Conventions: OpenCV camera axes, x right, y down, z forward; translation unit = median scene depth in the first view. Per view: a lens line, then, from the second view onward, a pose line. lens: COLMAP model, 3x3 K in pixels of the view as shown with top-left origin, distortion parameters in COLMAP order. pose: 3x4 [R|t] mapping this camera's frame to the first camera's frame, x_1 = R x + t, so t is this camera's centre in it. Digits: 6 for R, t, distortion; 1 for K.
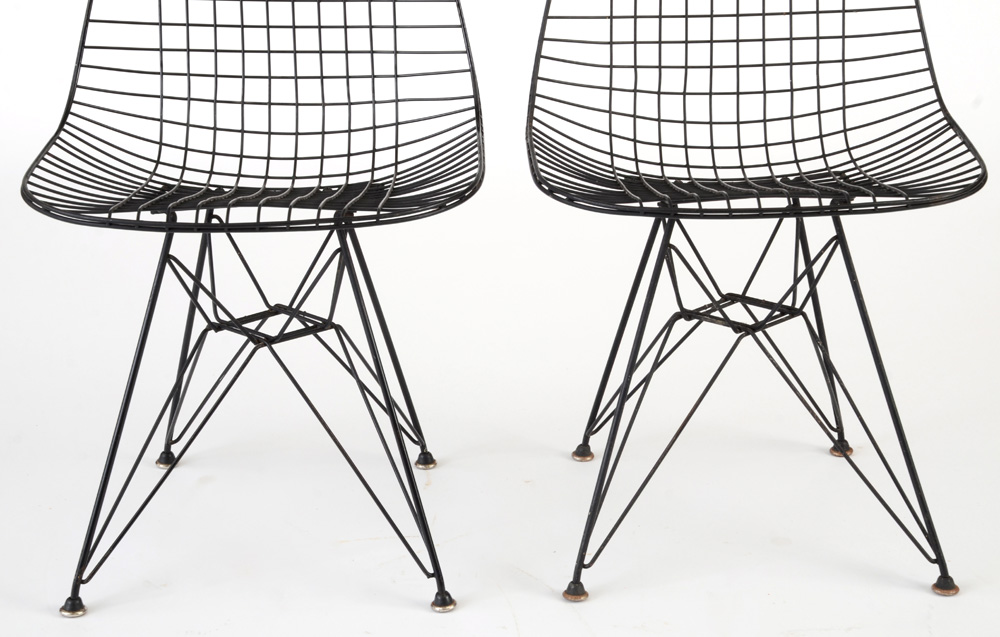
lens RADIAL K [[2171.7, 0, 500.2], [0, 2171.7, 326.3], [0, 0, 1]] dist [0.532788, 0.000000]
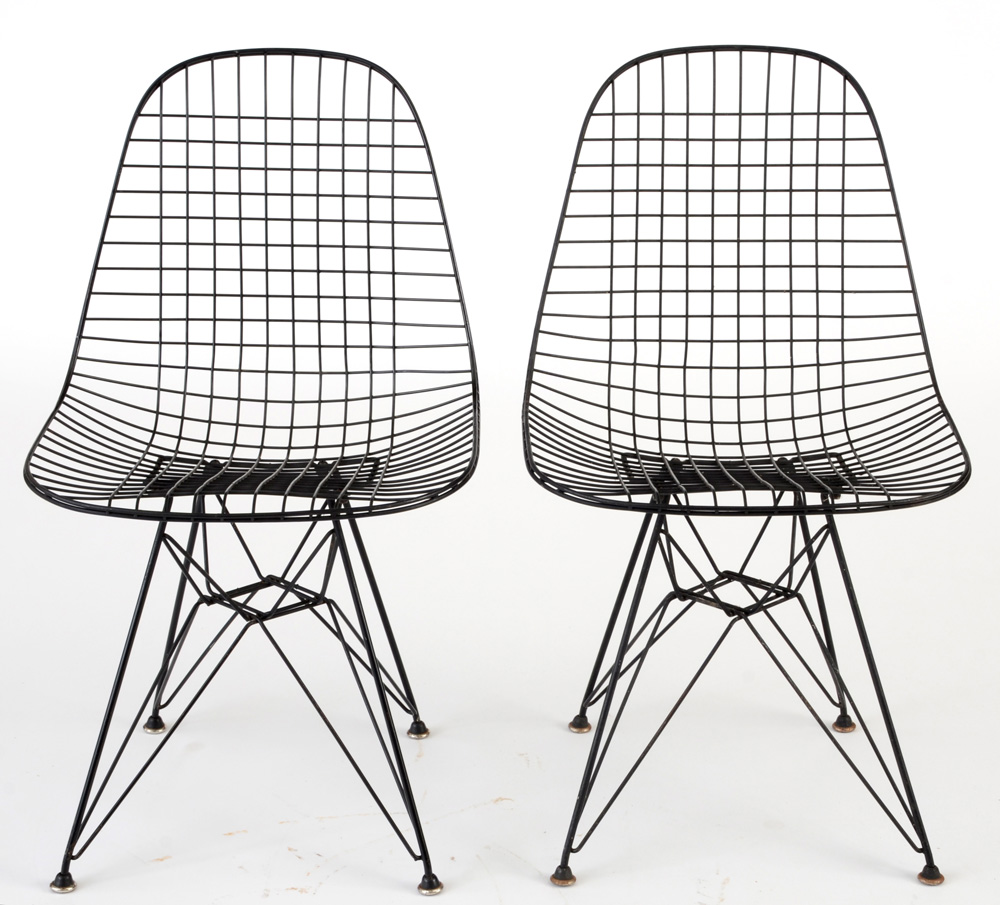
lens RADIAL K [[2681.3, 0, 515.3], [0, 2681.3, 456.7], [0, 0, 1]] dist [0.430477, 0.000000]
pose [[0.999810, 0.016630, -0.010145, 0.021095], [-0.016624, 0.999862, 0.000726, -0.067418], [0.010156, -0.000557, 0.999948, -0.224134]]
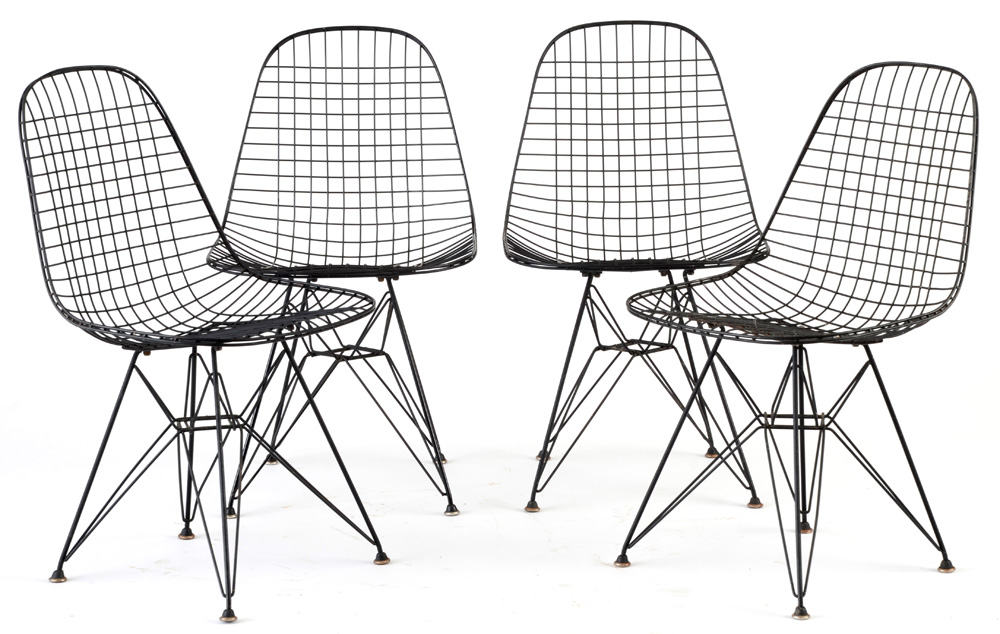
lens RADIAL K [[3510.0, 0, 515.6], [0, 3510.0, 326.2], [0, 0, 1]] dist [1.413675, 0.000000]
pose [[0.999987, -0.002421, -0.004541, 0.032792], [0.001676, 0.987548, -0.157309, 0.386879], [0.004865, 0.157299, 0.987539, -1.567853]]
